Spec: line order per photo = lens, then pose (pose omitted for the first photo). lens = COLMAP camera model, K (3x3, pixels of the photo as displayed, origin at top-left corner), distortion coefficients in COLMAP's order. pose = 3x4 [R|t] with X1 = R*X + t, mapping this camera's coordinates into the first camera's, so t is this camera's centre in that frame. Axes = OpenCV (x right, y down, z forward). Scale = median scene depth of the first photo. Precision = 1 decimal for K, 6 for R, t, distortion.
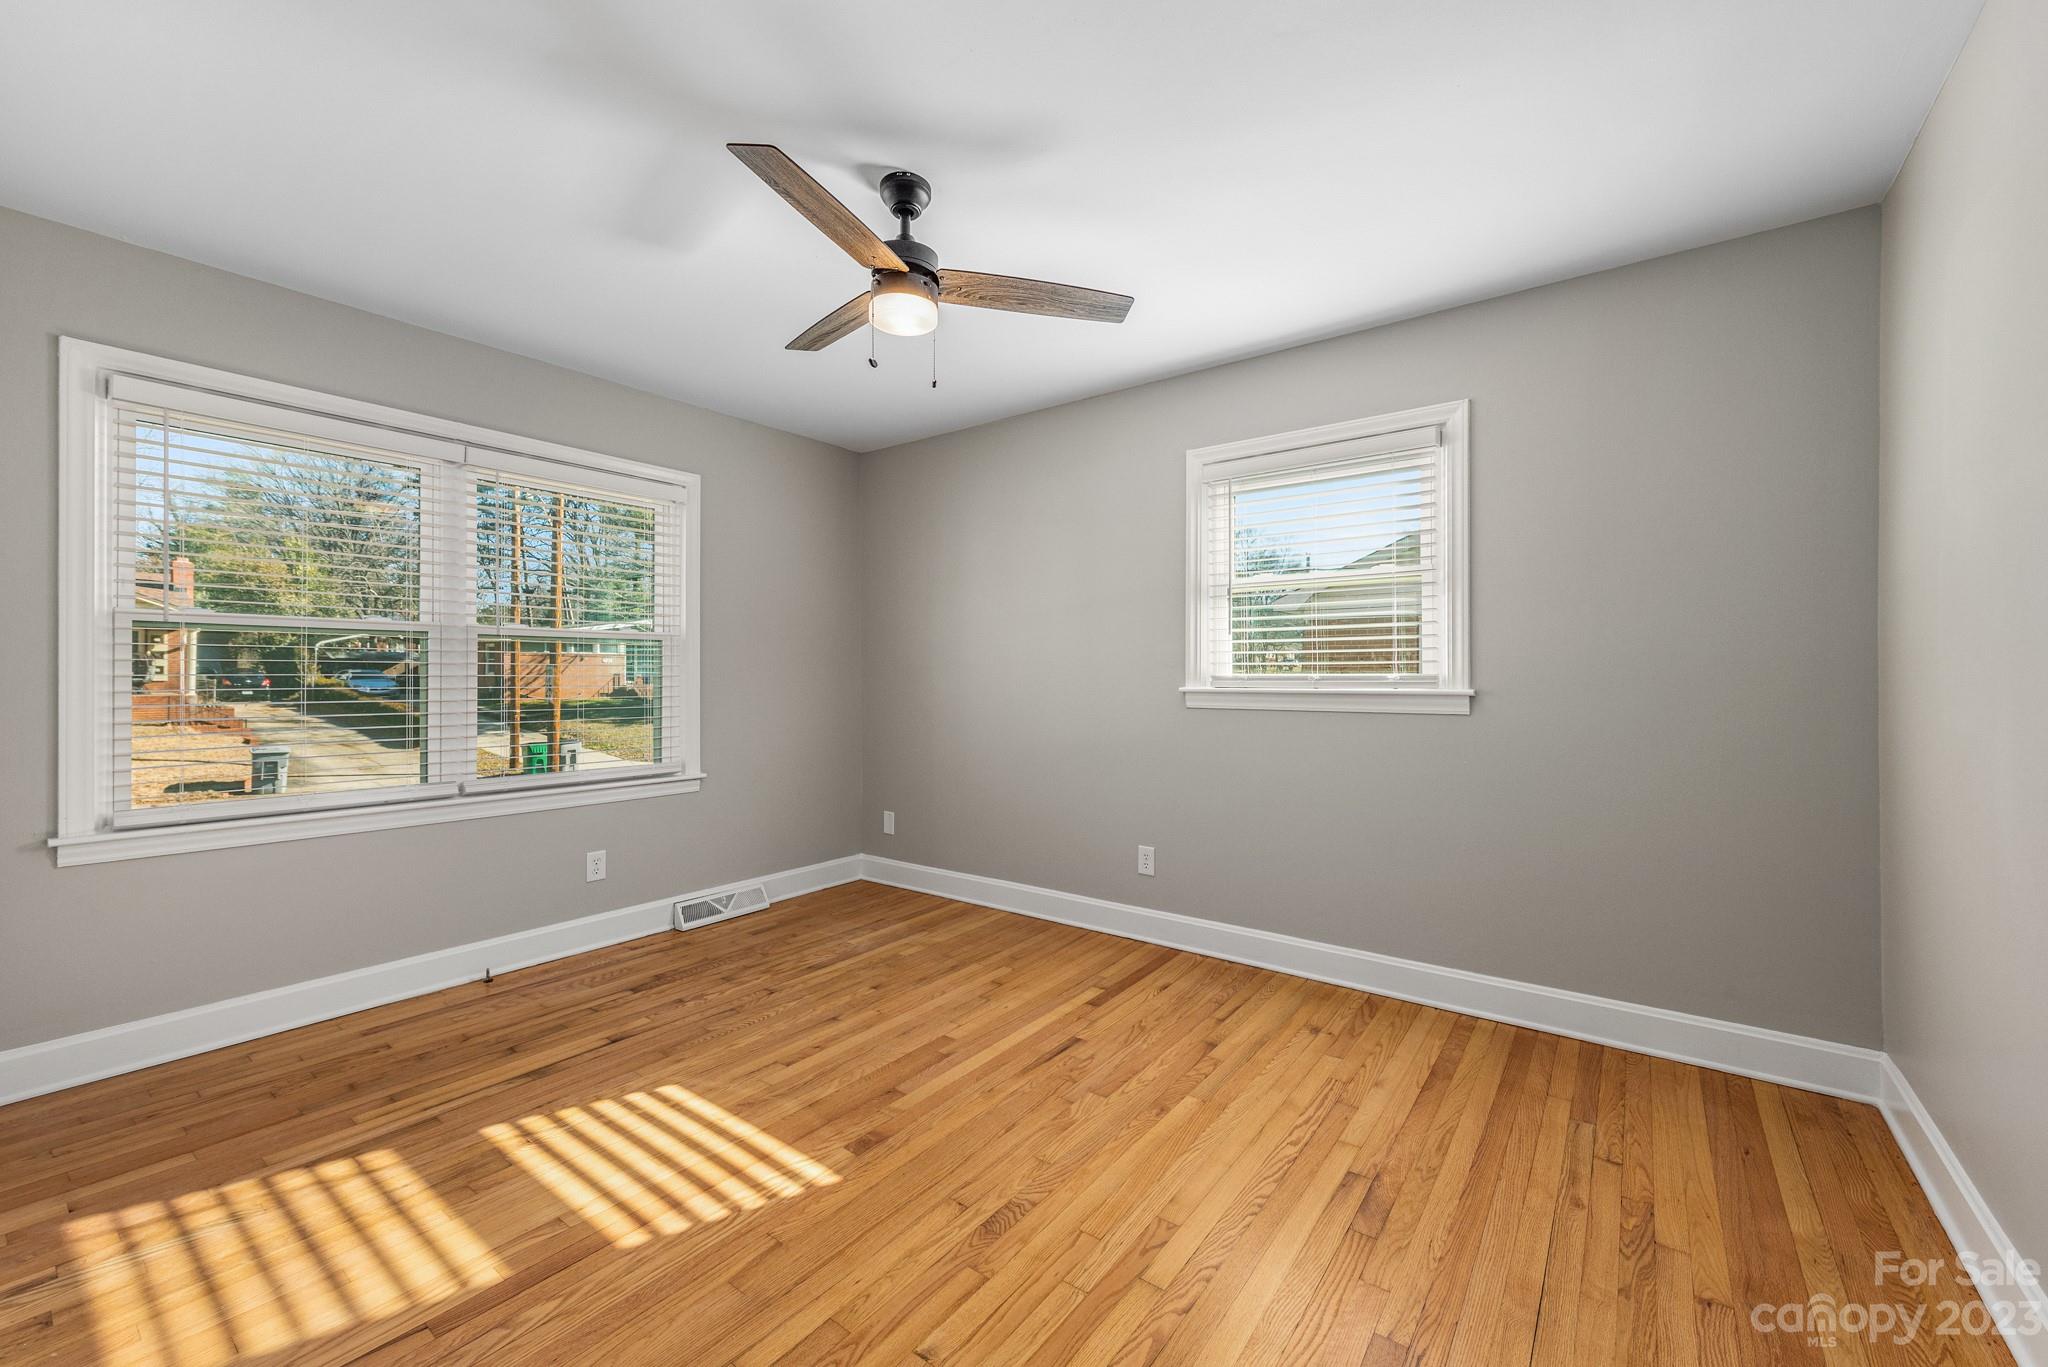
lens RADIAL K [[797.9, 0, 1029.5], [0, 797.9, 682.6], [0, 0, 1]] dist [0.014190, -0.004615]
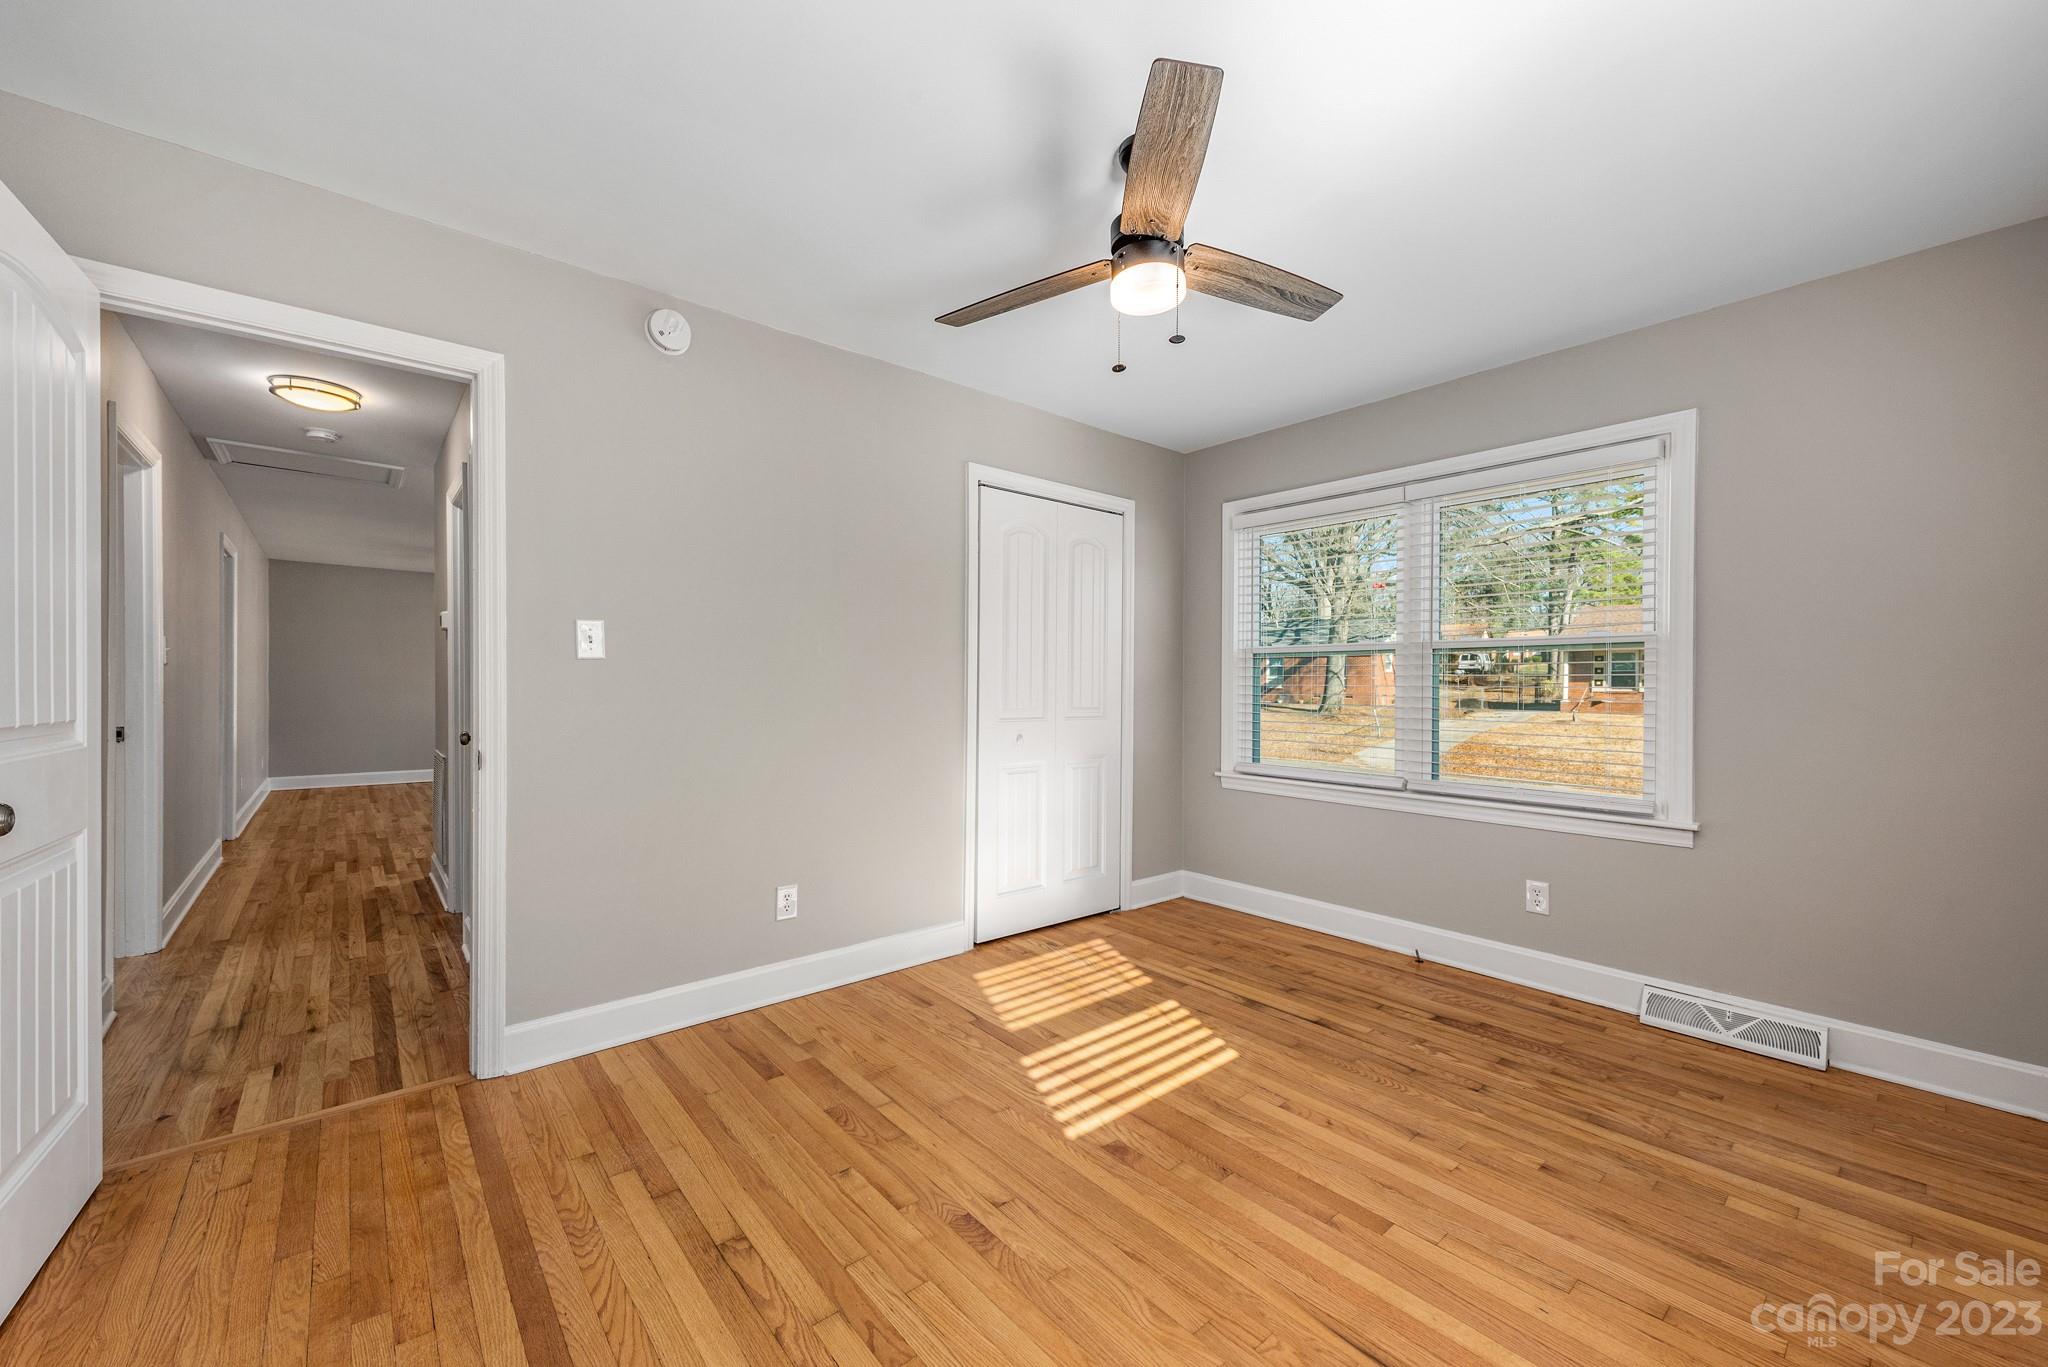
lens RADIAL K [[800.5, 0, 1034.9], [0, 800.5, 682.1], [0, 0, 1]] dist [0.013814, -0.004698]
pose [[-0.210164, -0.003752, -0.977659, 0.804345], [-0.014451, 0.999895, -0.000731, -0.002756], [0.977559, 0.013974, -0.210196, 1.115468]]
